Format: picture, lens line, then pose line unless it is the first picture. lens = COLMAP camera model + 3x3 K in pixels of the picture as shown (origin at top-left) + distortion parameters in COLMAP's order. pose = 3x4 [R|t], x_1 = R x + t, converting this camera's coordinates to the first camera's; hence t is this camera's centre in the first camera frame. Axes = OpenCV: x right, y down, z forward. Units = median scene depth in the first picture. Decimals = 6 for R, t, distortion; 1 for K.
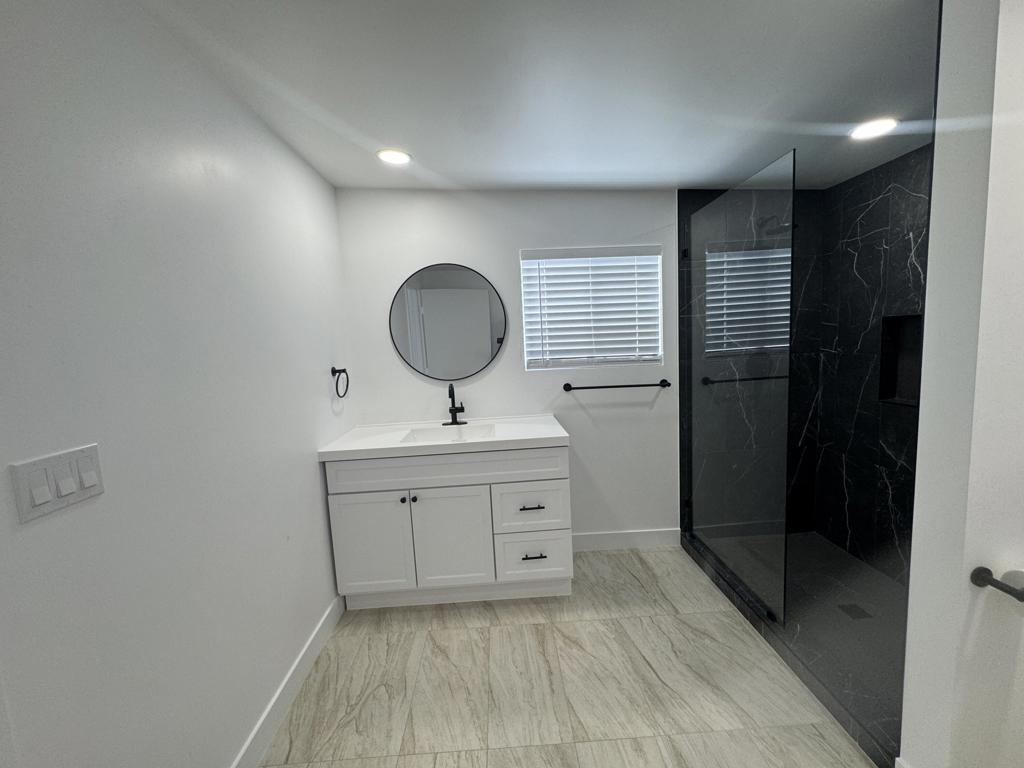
lens RADIAL K [[408.8, 0, 512.0], [0, 408.8, 384.0], [0, 0, 1]] dist [-0.003326, -0.000258]
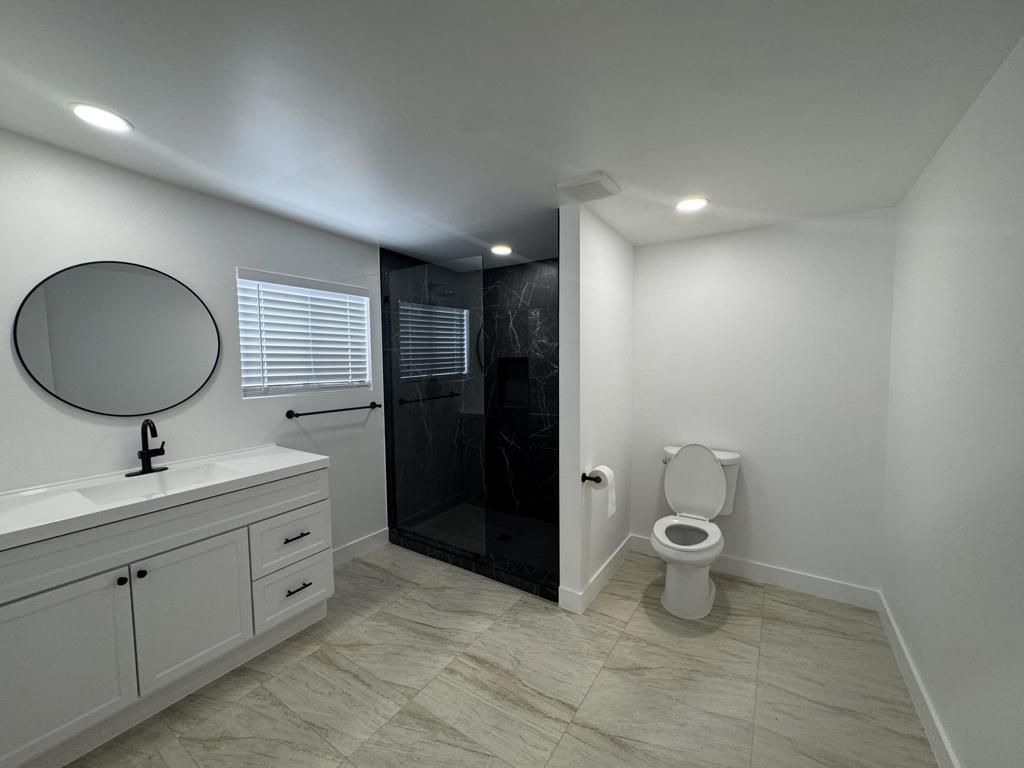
lens RADIAL K [[408.8, 0, 512.0], [0, 408.8, 384.0], [0, 0, 1]] dist [-0.003326, -0.000258]
pose [[0.578402, -0.009746, 0.815694, -0.372267], [0.068551, 0.996972, -0.036697, 0.008183], [-0.812866, 0.077142, 0.577319, -0.005878]]
